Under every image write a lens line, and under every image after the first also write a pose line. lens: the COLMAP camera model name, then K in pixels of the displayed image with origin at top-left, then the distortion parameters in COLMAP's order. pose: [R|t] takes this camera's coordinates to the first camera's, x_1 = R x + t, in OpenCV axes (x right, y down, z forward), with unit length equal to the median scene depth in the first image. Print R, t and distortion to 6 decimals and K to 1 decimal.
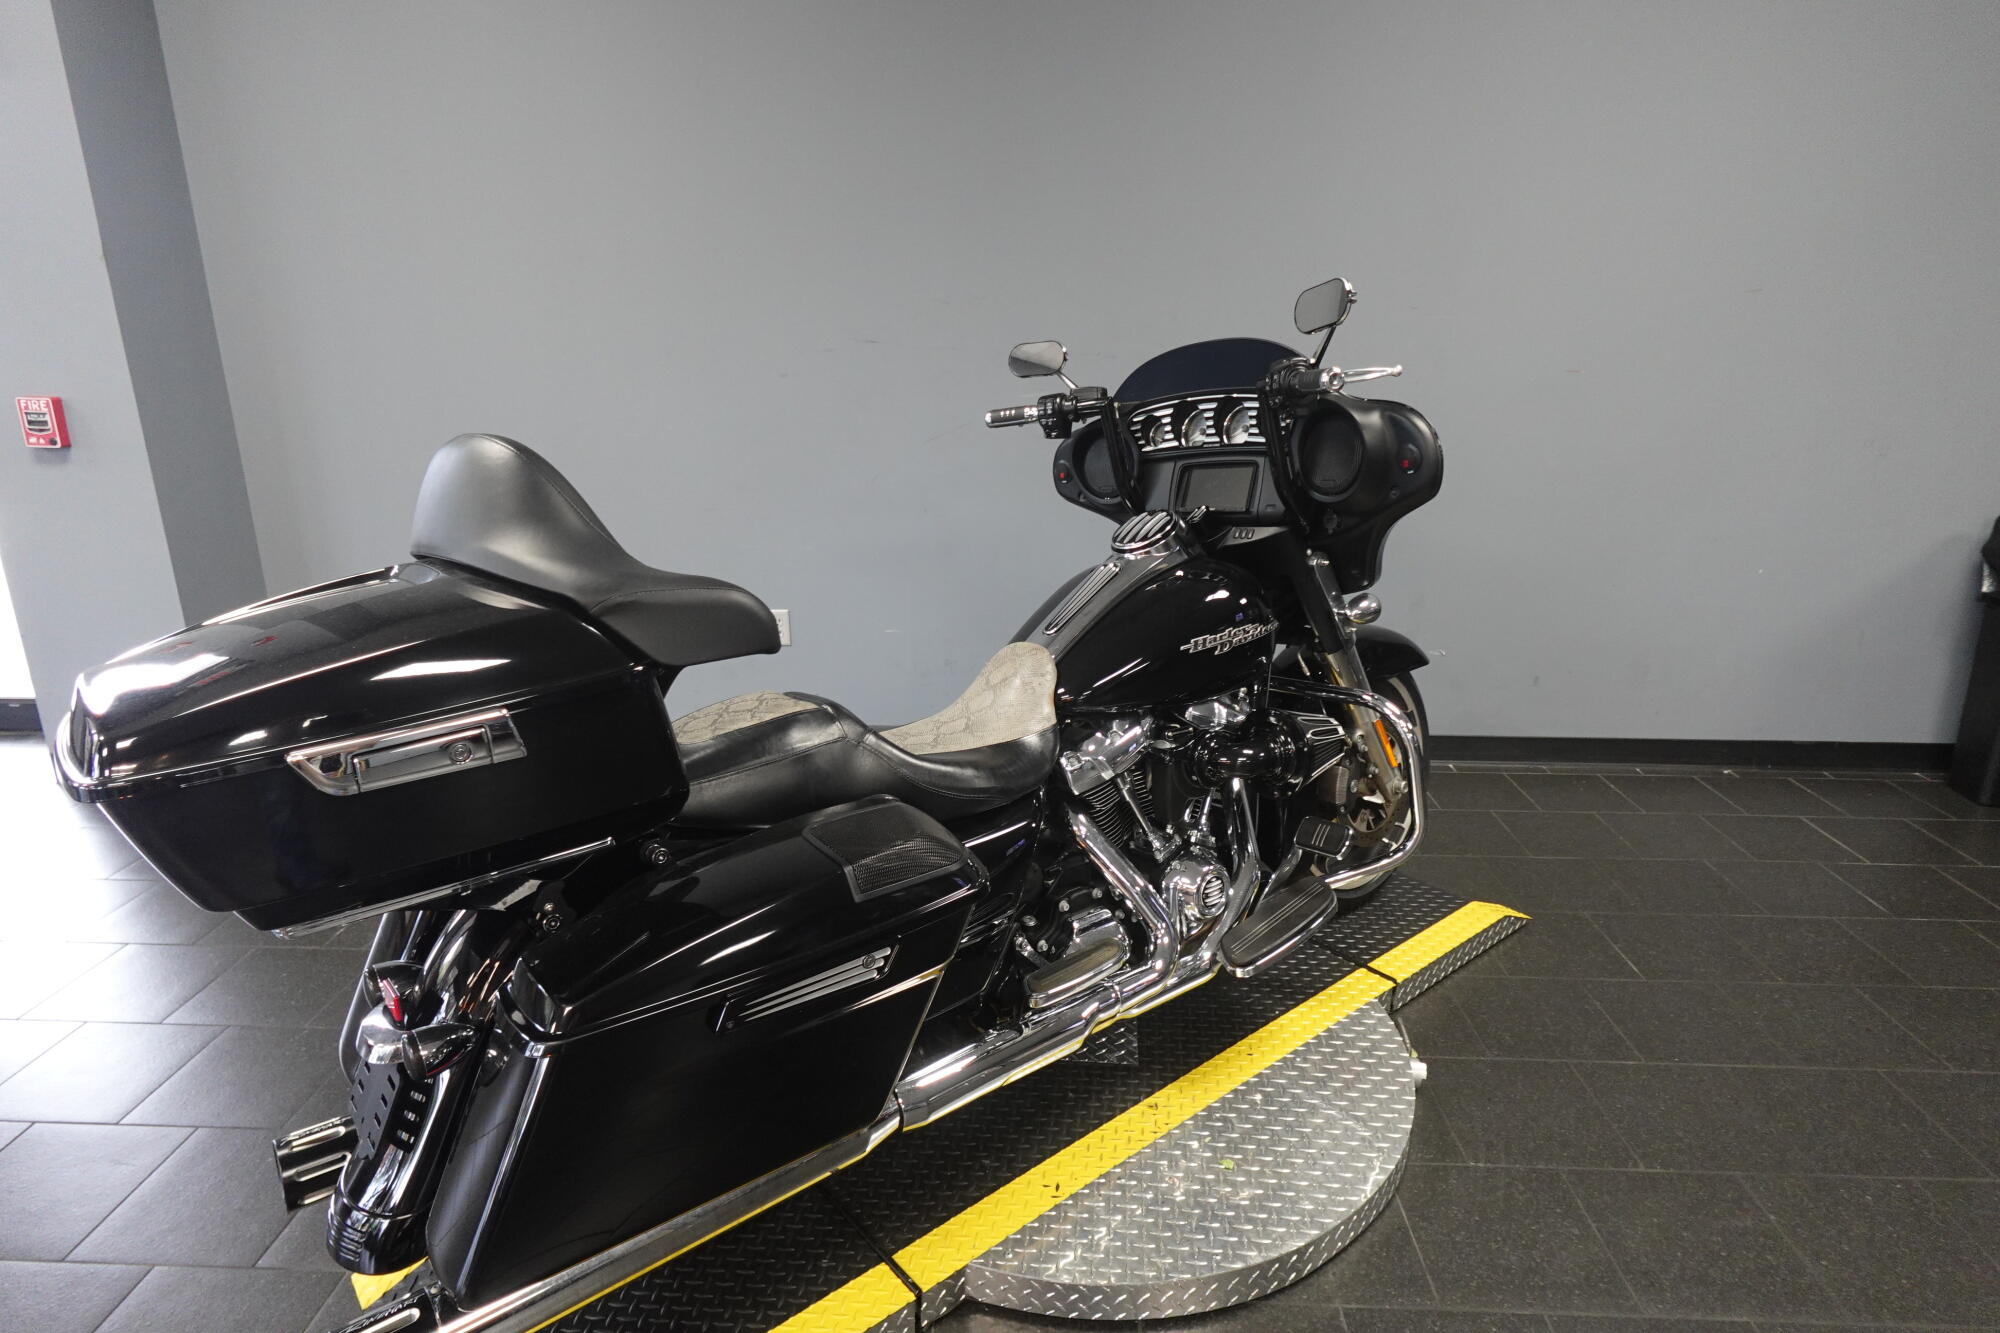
lens RADIAL K [[1138.1, 0, 1002.4], [0, 1138.1, 660.4], [0, 0, 1]] dist [0.006626, -0.004474]
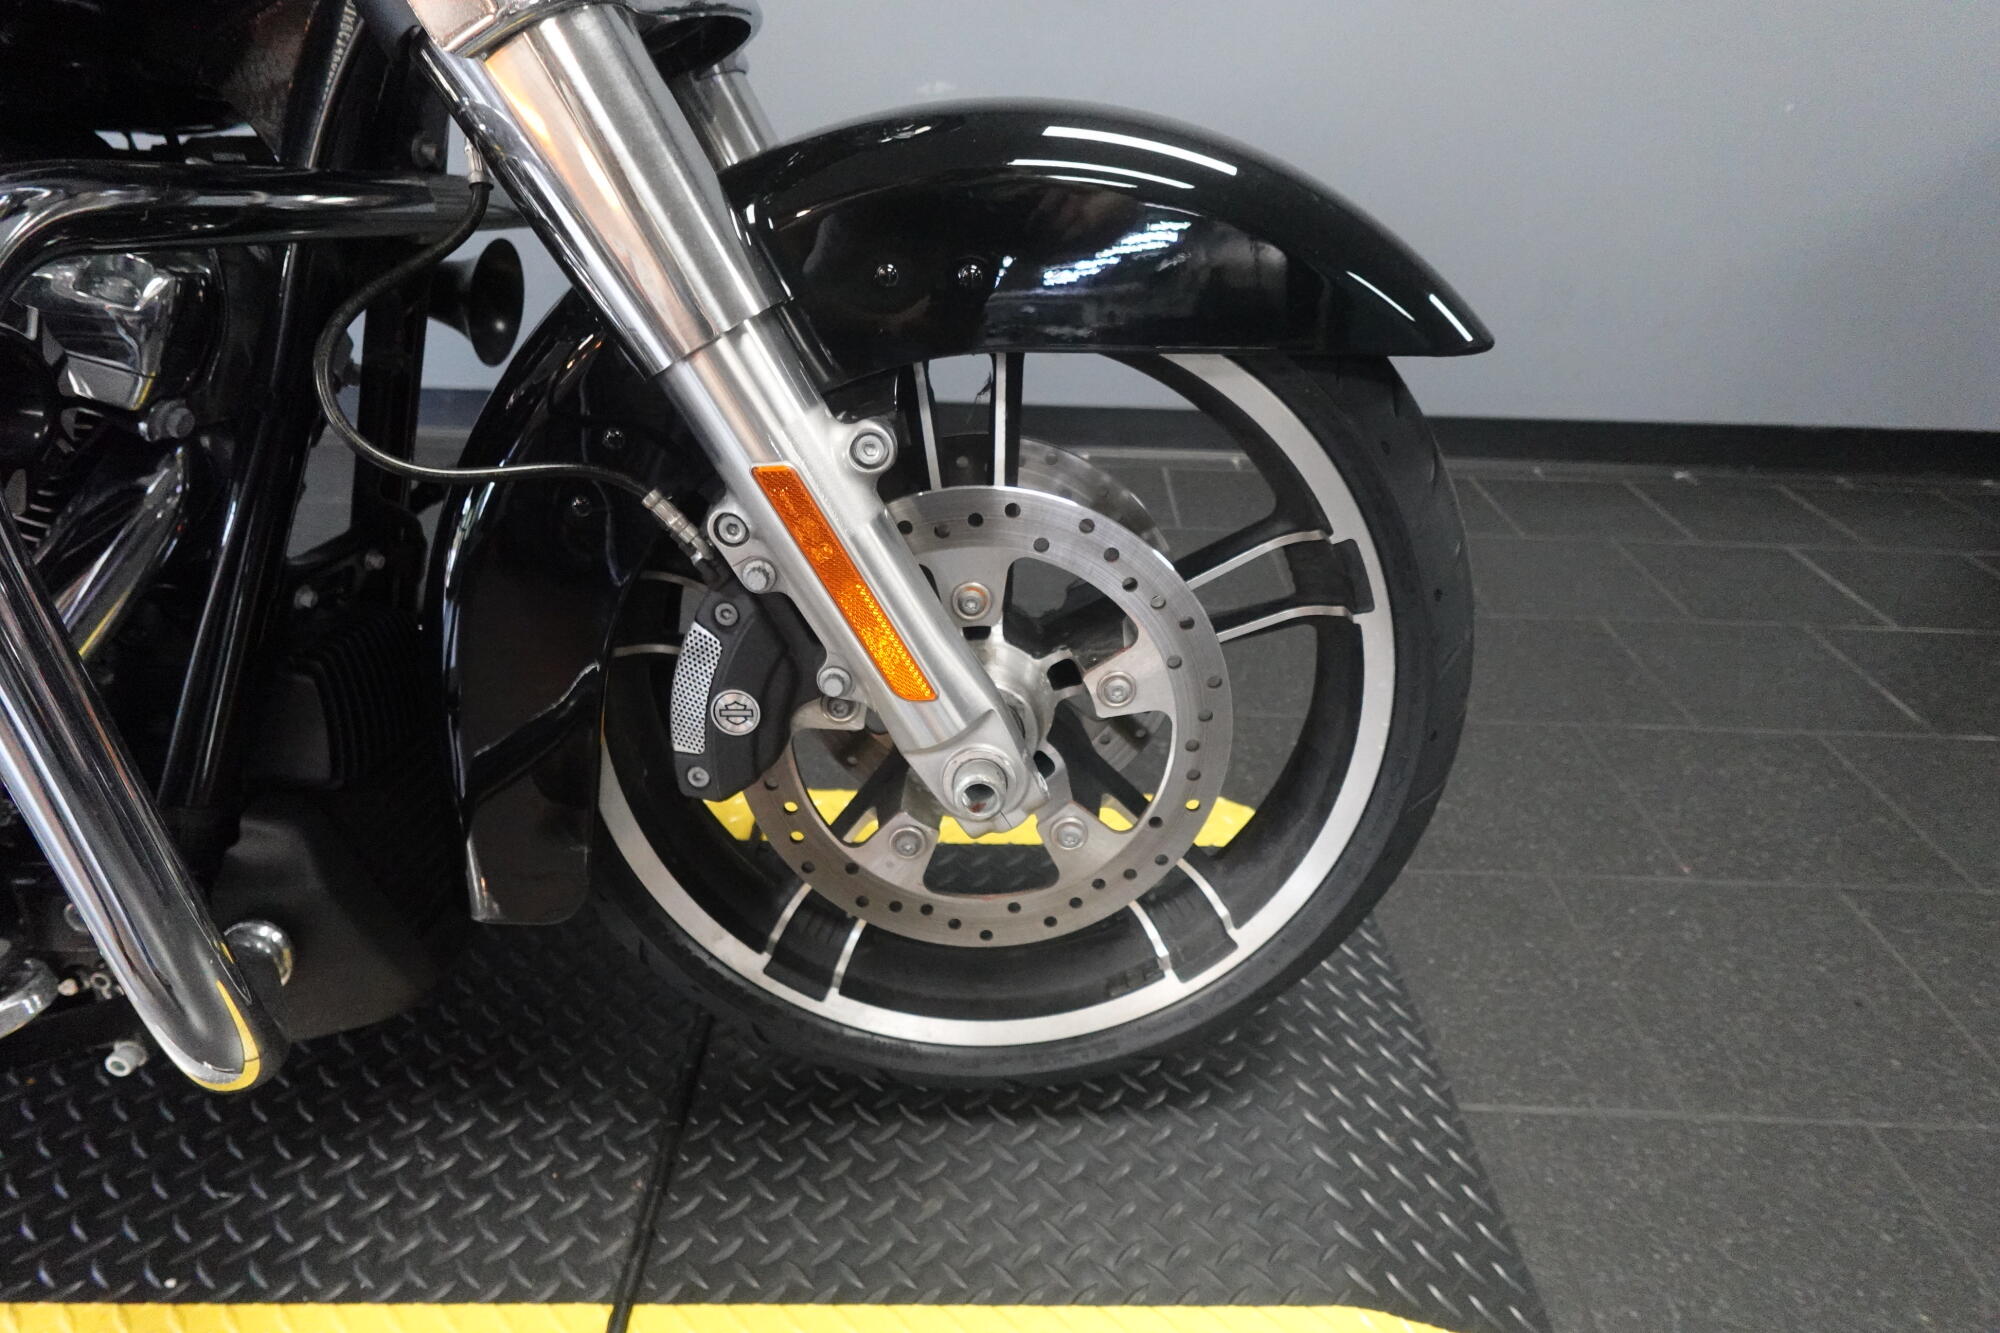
lens RADIAL K [[1138.1, 0, 1015.2], [0, 1138.1, 670.3], [0, 0, 1]] dist [0.006626, -0.004474]
pose [[0.999806, 0.012848, 0.014939, 0.428420], [-0.015924, 0.973399, 0.228561, 0.102909], [-0.011605, -0.228755, 0.973415, 0.609501]]
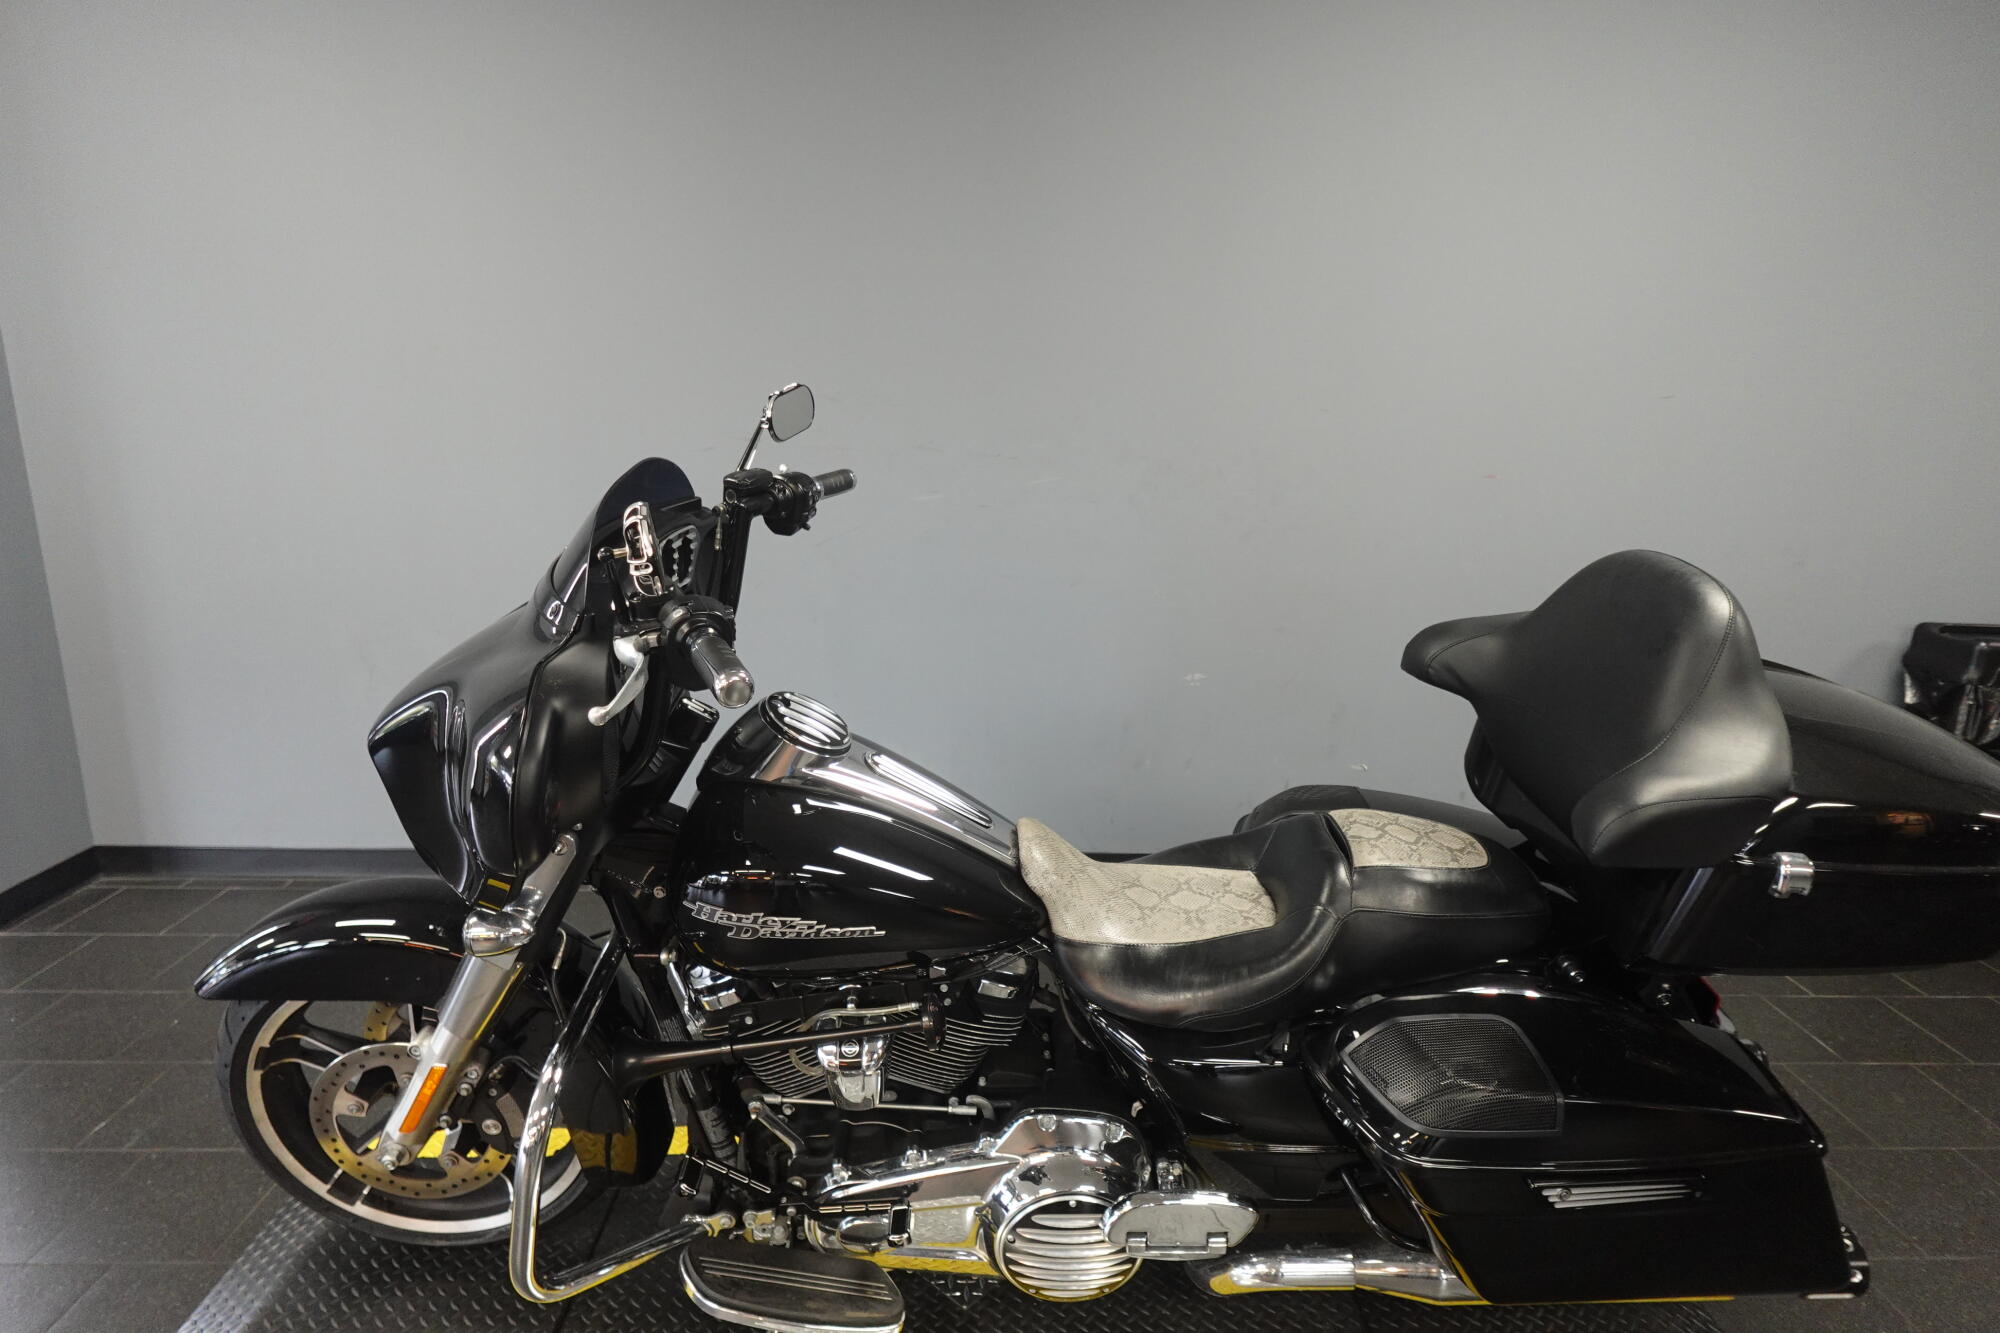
lens RADIAL K [[1138.1, 0, 1004.0], [0, 1138.1, 659.3], [0, 0, 1]] dist [0.006626, -0.004474]
pose [[0.998249, -0.003136, 0.059076, 0.048528], [0.006943, 0.997903, -0.064354, -0.057691], [-0.058750, 0.064652, 0.996177, 0.106296]]
